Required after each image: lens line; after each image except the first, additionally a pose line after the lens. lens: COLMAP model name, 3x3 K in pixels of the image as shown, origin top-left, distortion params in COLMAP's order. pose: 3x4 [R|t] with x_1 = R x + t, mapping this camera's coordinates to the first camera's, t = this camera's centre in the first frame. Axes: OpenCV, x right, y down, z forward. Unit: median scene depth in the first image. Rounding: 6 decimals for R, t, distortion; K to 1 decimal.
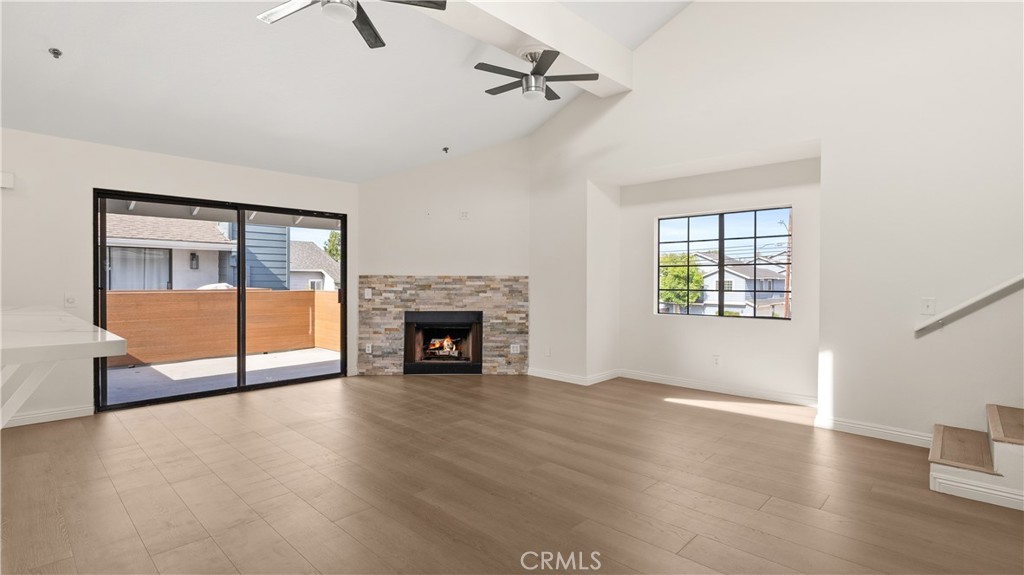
lens RADIAL K [[492.0, 0, 513.8], [0, 492.0, 282.9], [0, 0, 1]] dist [0.002584, -0.000065]
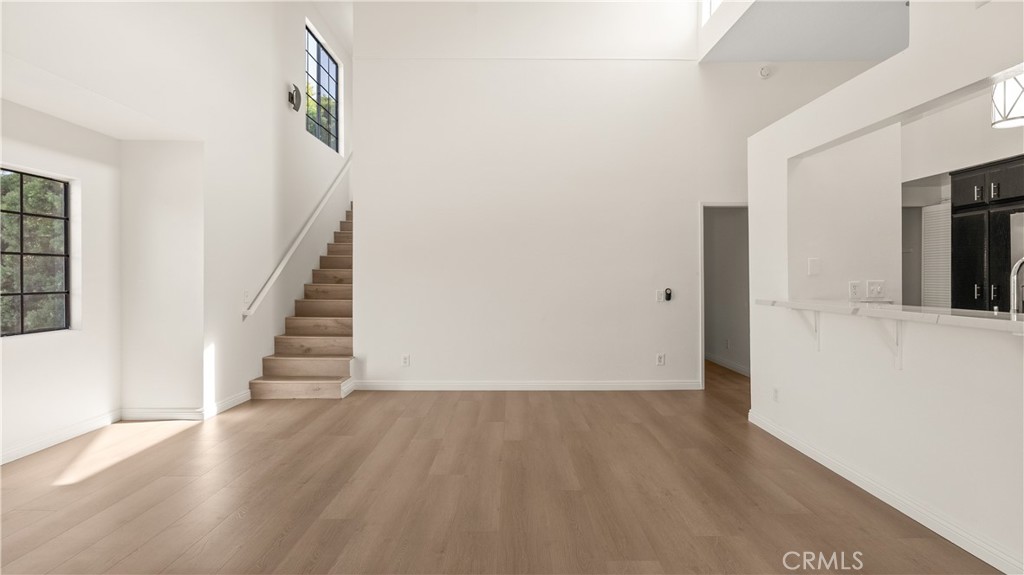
lens RADIAL K [[492.0, 0, 513.8], [0, 492.0, 282.9], [0, 0, 1]] dist [0.002584, -0.000065]
pose [[-0.696153, -0.011115, 0.717808, -0.377702], [0.000463, 0.999873, 0.015931, -0.007127], [-0.717894, 0.011423, -0.696059, 0.818038]]
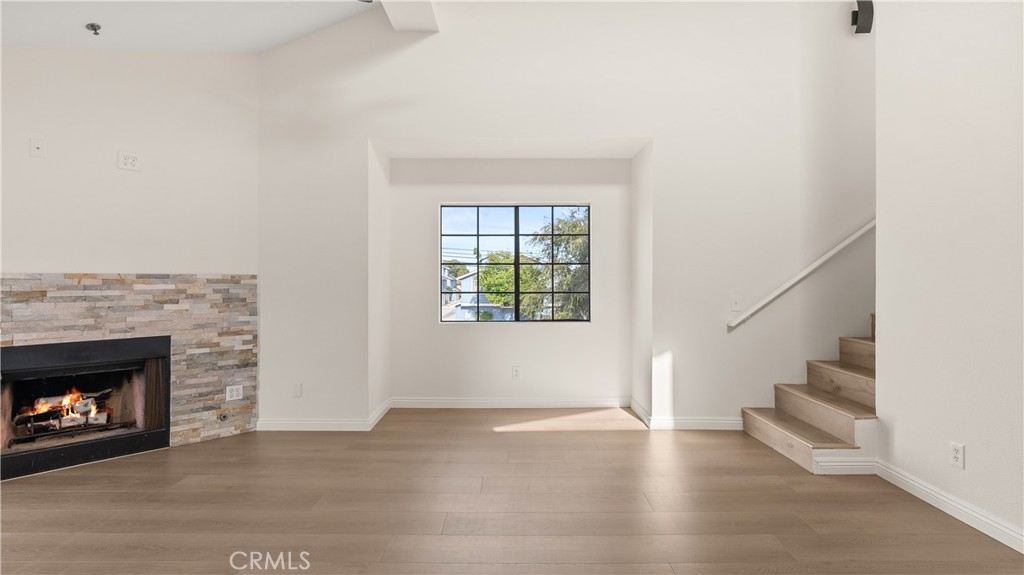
lens RADIAL K [[492.0, 0, 513.8], [0, 492.0, 282.9], [0, 0, 1]] dist [0.002584, -0.000065]
pose [[0.718210, -0.004918, 0.695809, -0.174853], [0.005606, 0.999983, 0.001281, -0.002332], [-0.695804, 0.002981, 0.718226, 0.315212]]
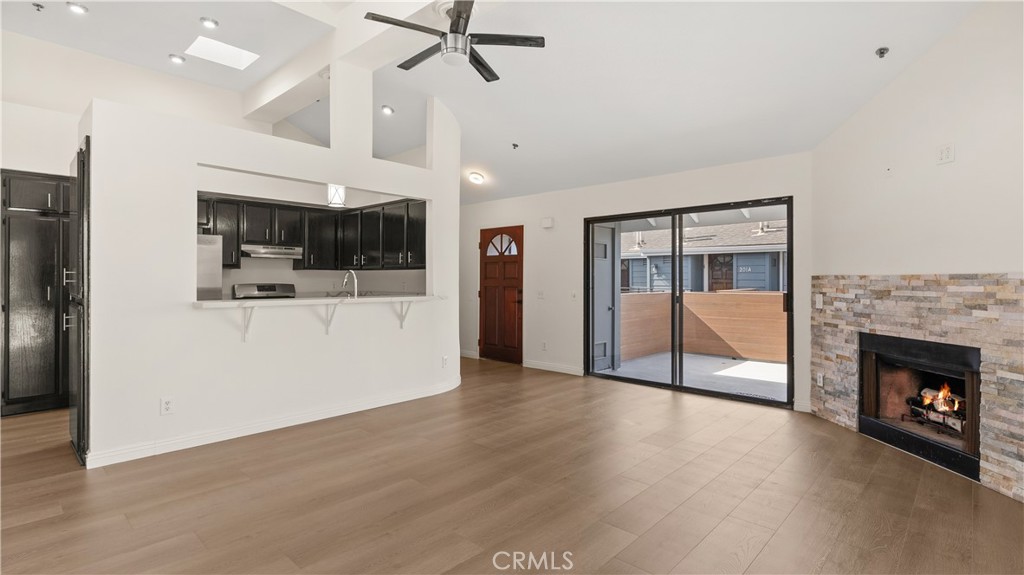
lens RADIAL K [[492.0, 0, 513.8], [0, 492.0, 282.9], [0, 0, 1]] dist [0.002584, -0.000065]
pose [[0.007784, 0.001568, -0.999968, 0.403927], [-0.005209, 0.999985, 0.001528, -0.003671], [0.999956, 0.005197, 0.007792, 0.552880]]
